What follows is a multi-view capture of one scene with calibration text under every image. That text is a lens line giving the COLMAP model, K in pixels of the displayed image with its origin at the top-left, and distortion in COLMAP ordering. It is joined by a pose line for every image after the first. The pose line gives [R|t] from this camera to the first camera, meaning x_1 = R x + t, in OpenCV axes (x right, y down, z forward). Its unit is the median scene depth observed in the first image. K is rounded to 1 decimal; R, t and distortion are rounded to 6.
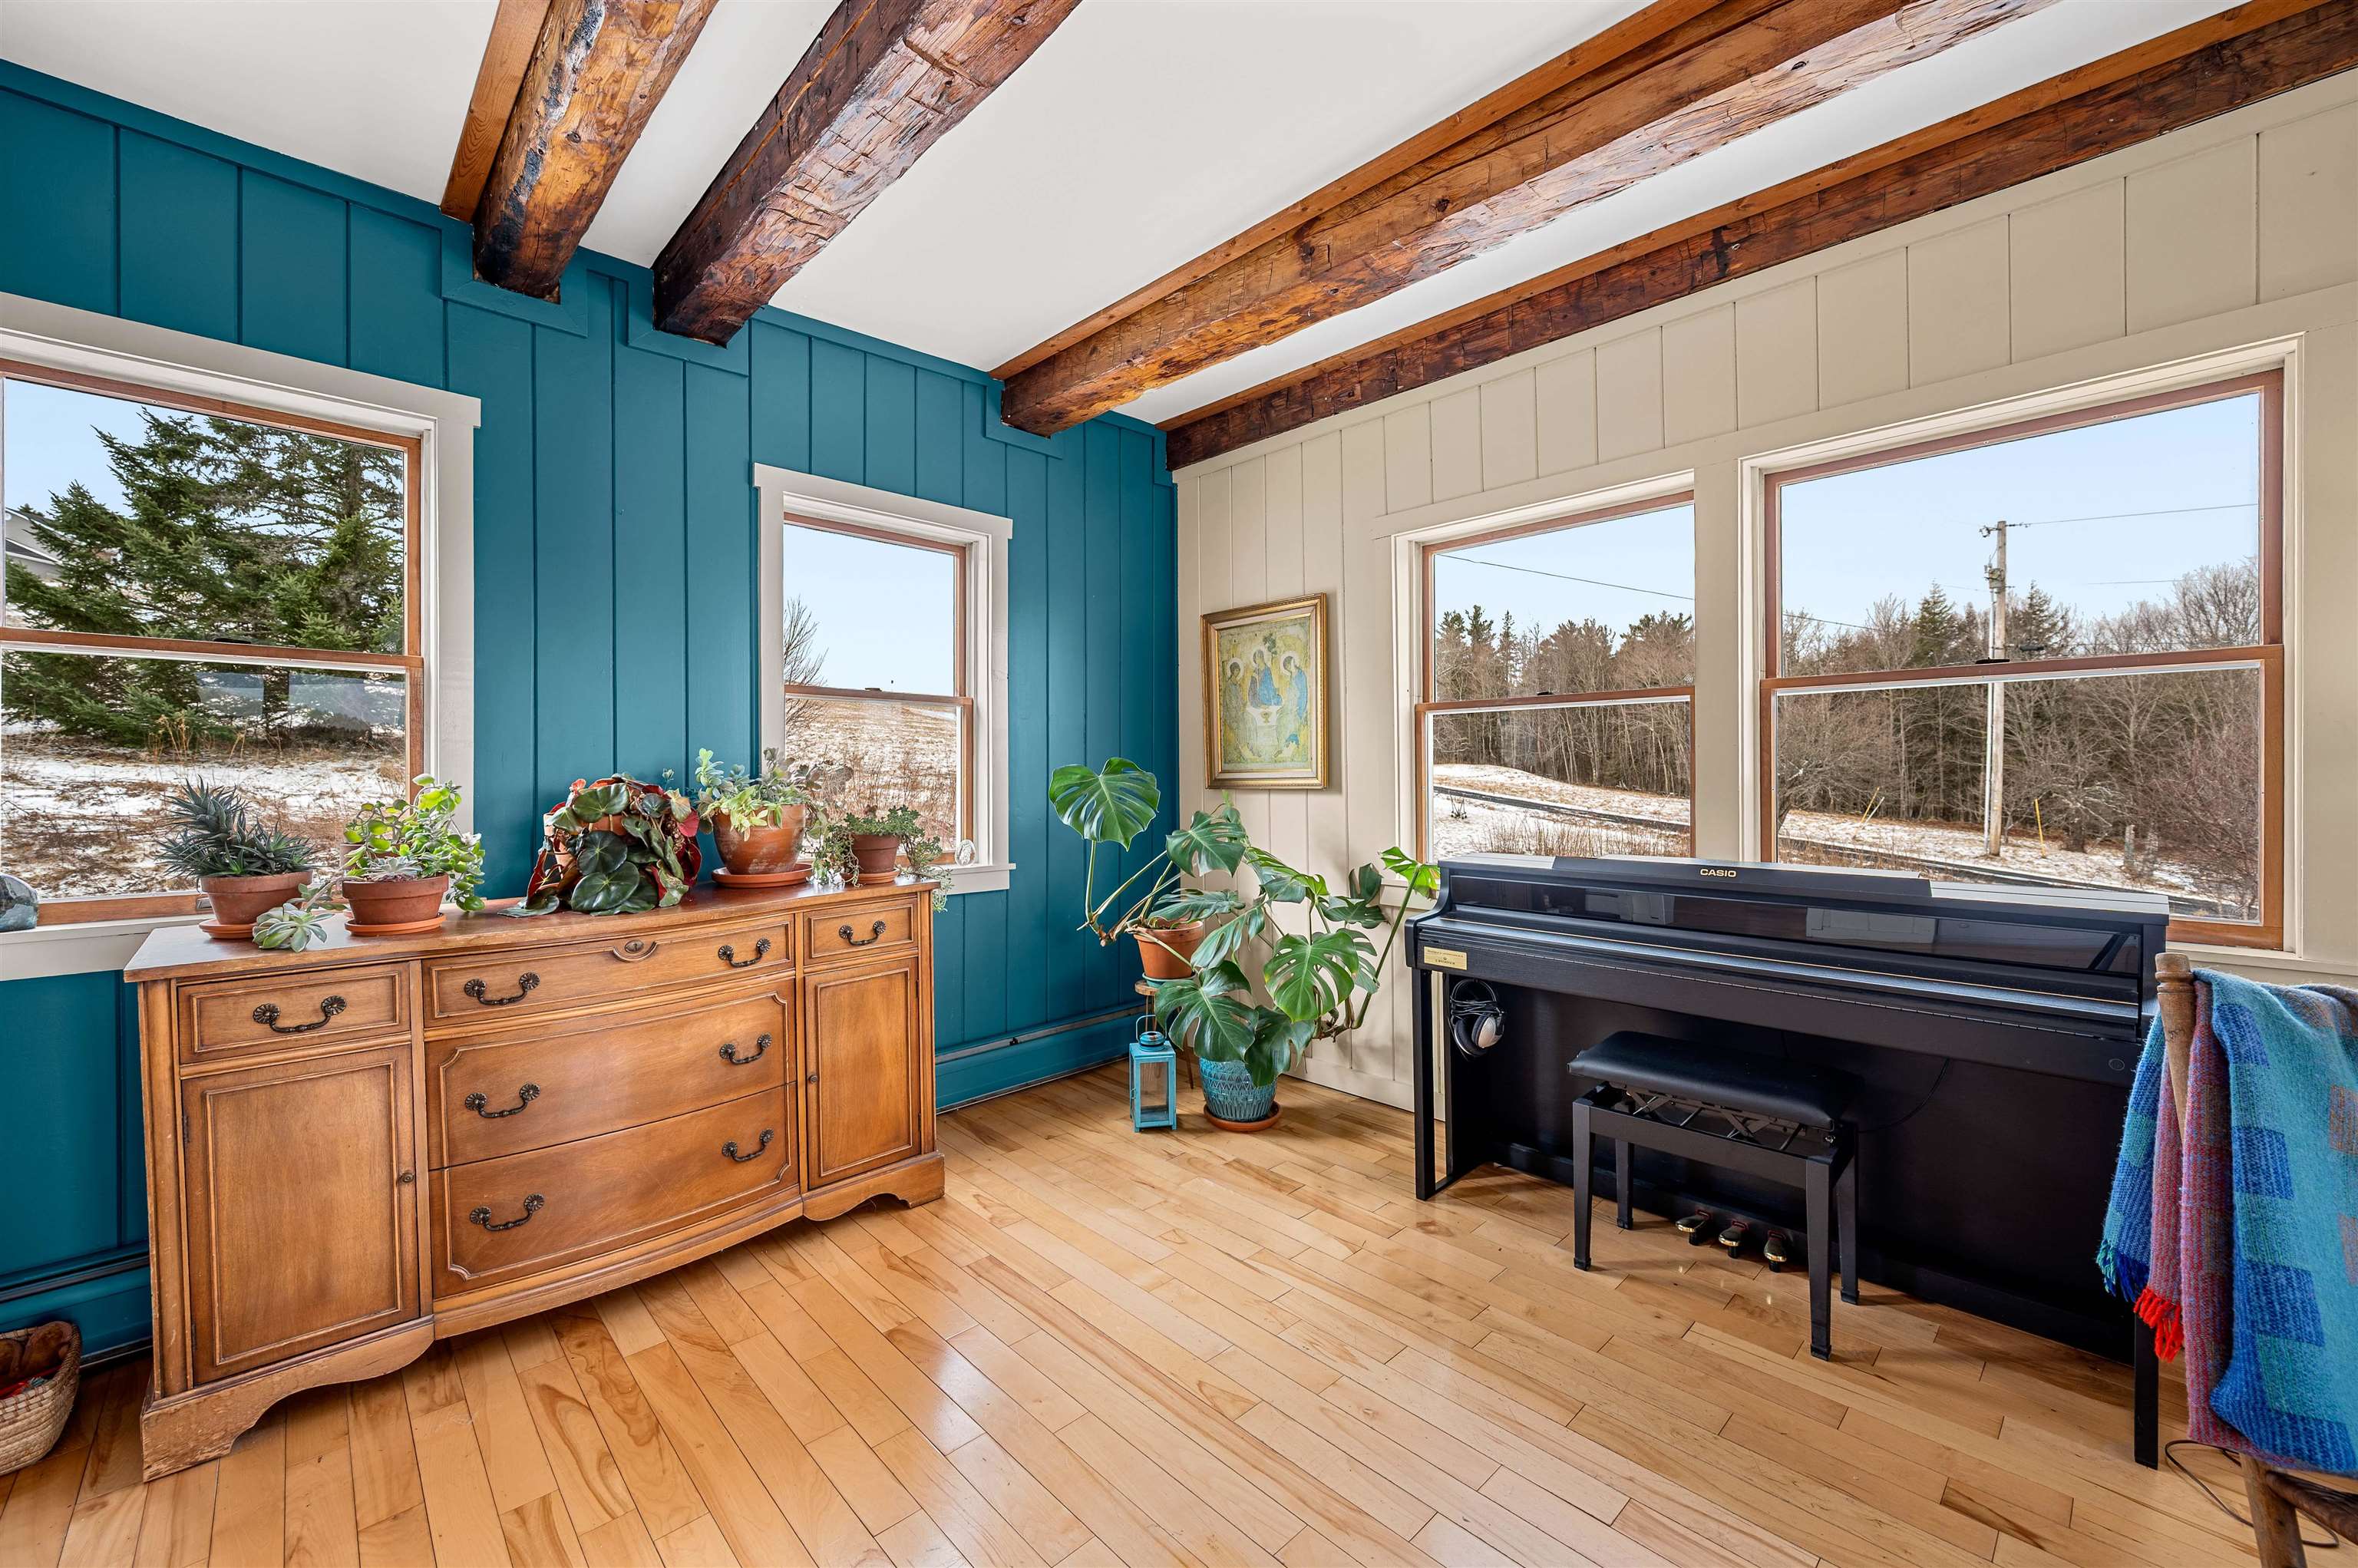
lens RADIAL K [[930.9, 0, 1179.0], [0, 930.9, 784.0], [0, 0, 1]] dist [-0.012908, -0.000215]
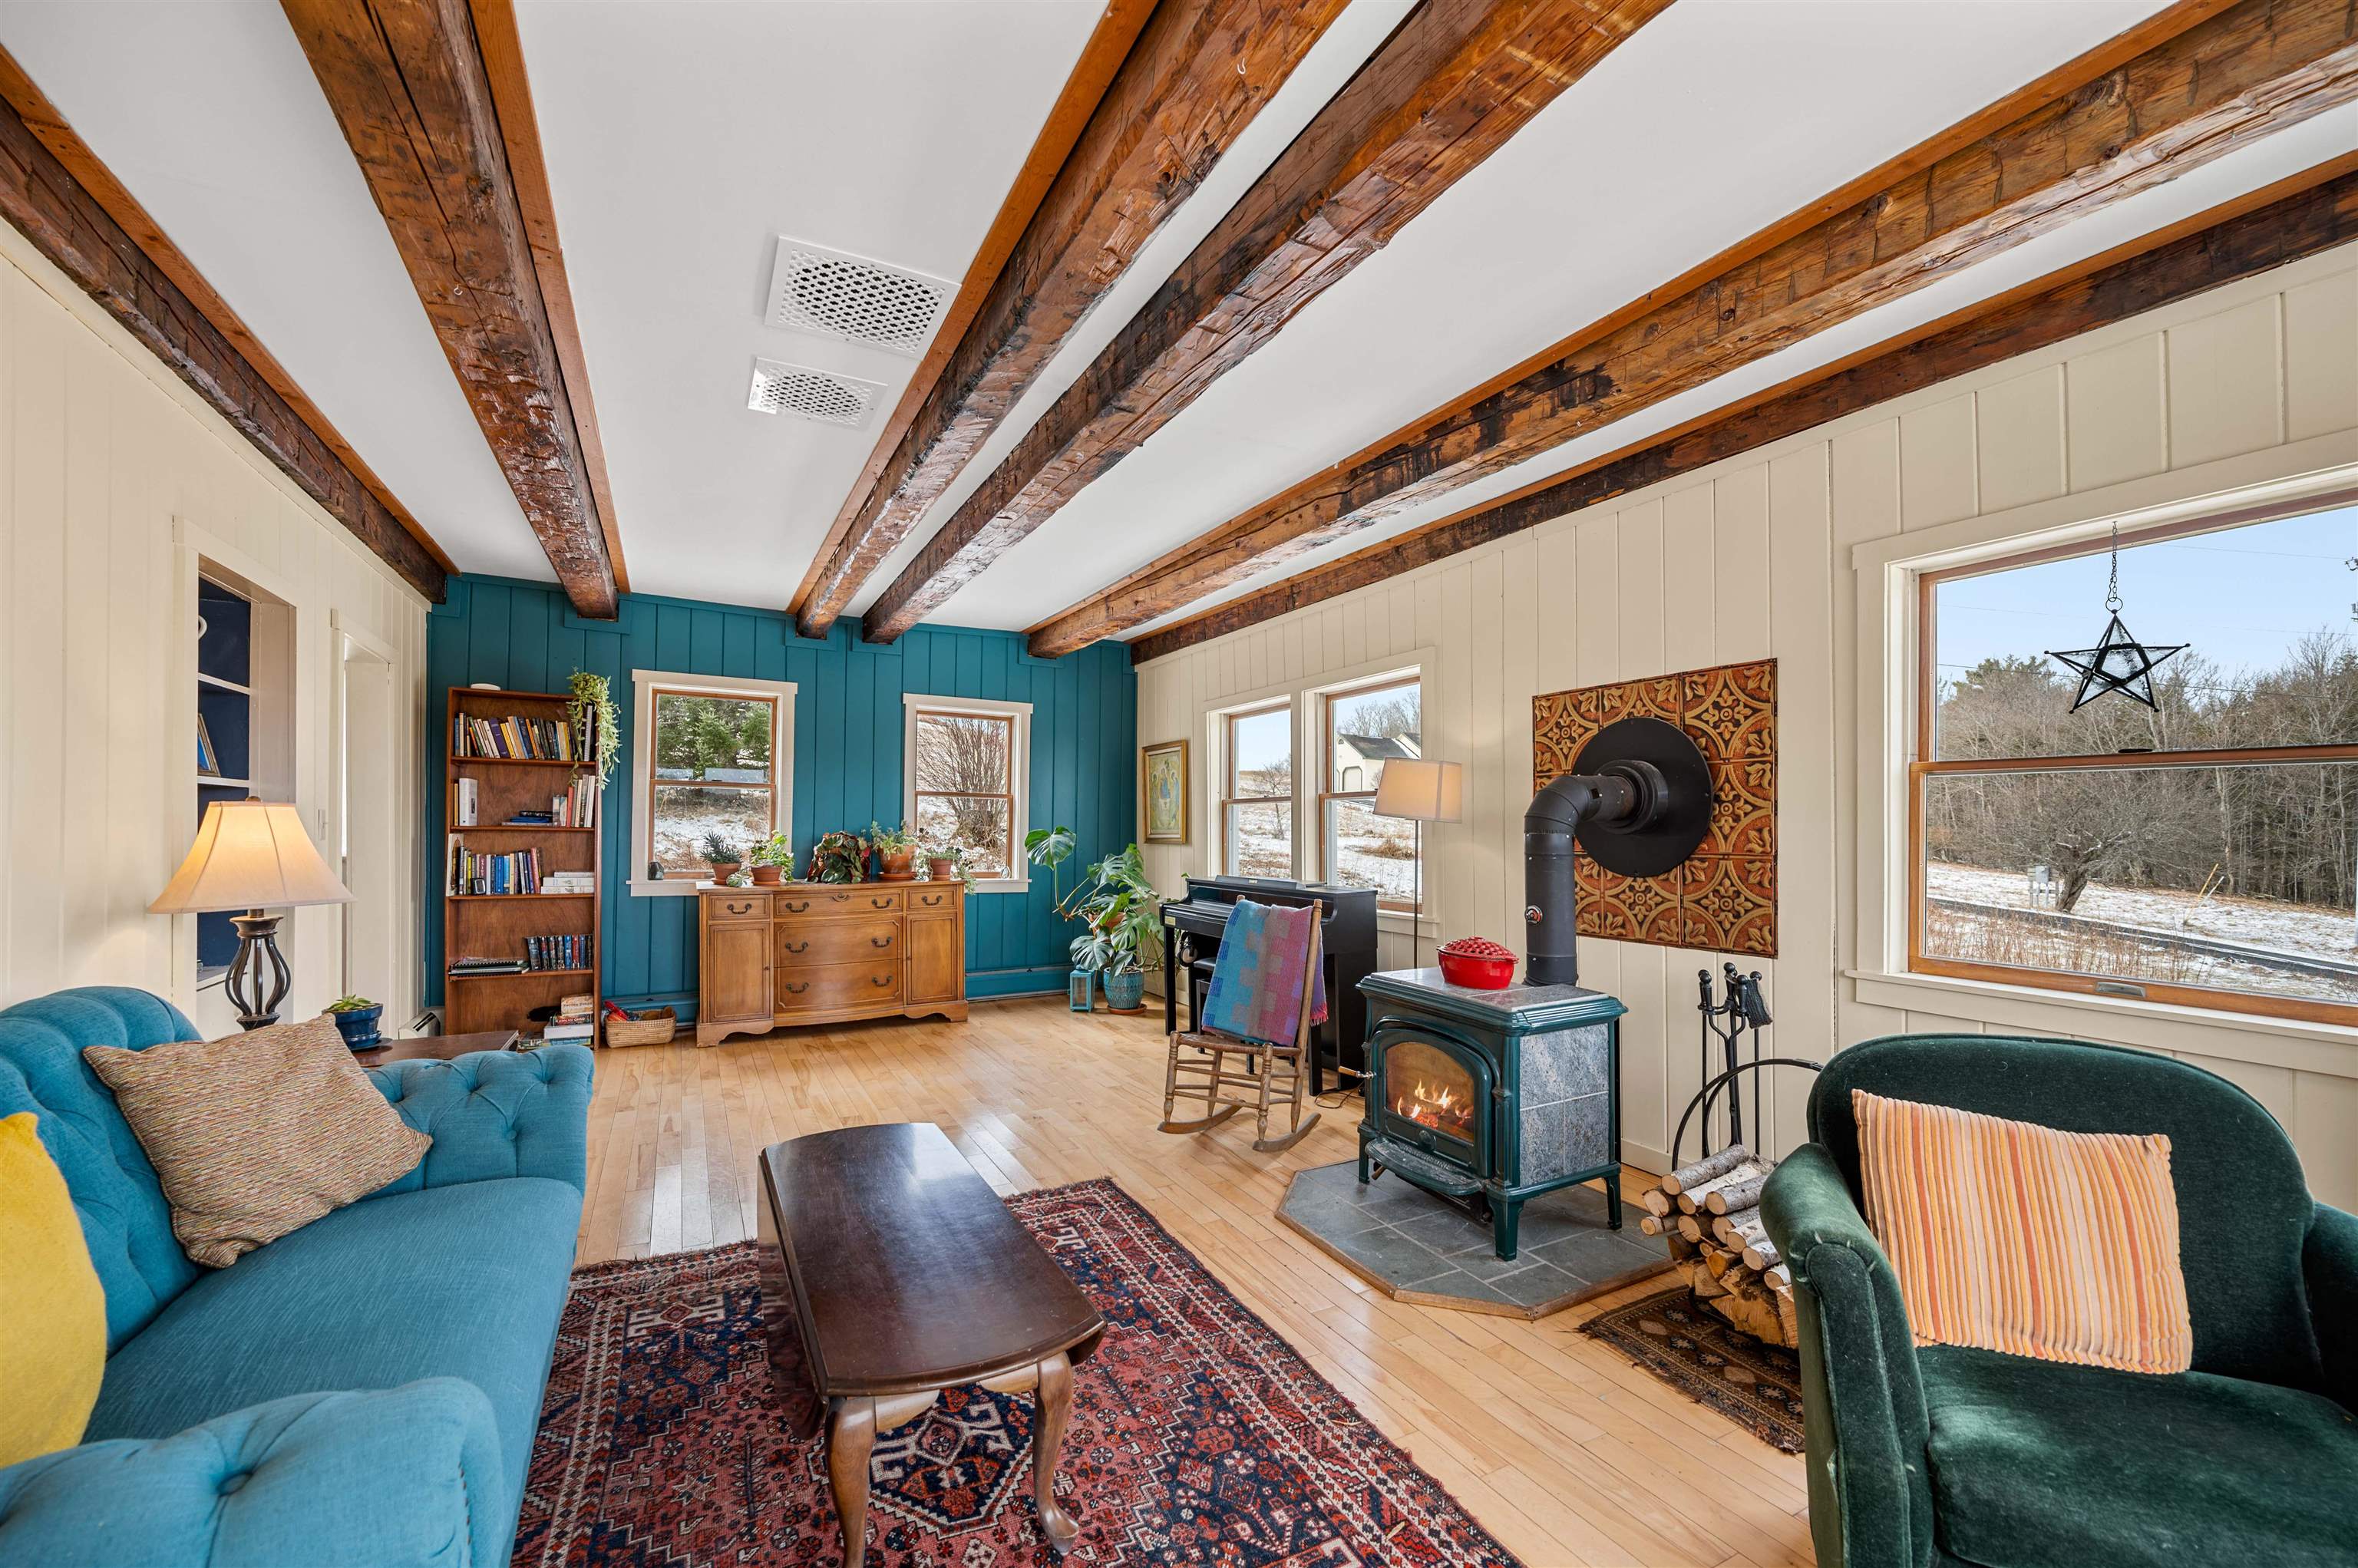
lens RADIAL K [[893.4, 0, 1183.2], [0, 893.4, 832.2], [0, 0, 1]] dist [-0.045247, -0.000047]
pose [[0.968461, 0.015738, -0.248667, 0.846472], [-0.018694, 0.999780, -0.009531, -0.002144], [0.248463, 0.013879, 0.968542, -1.044971]]
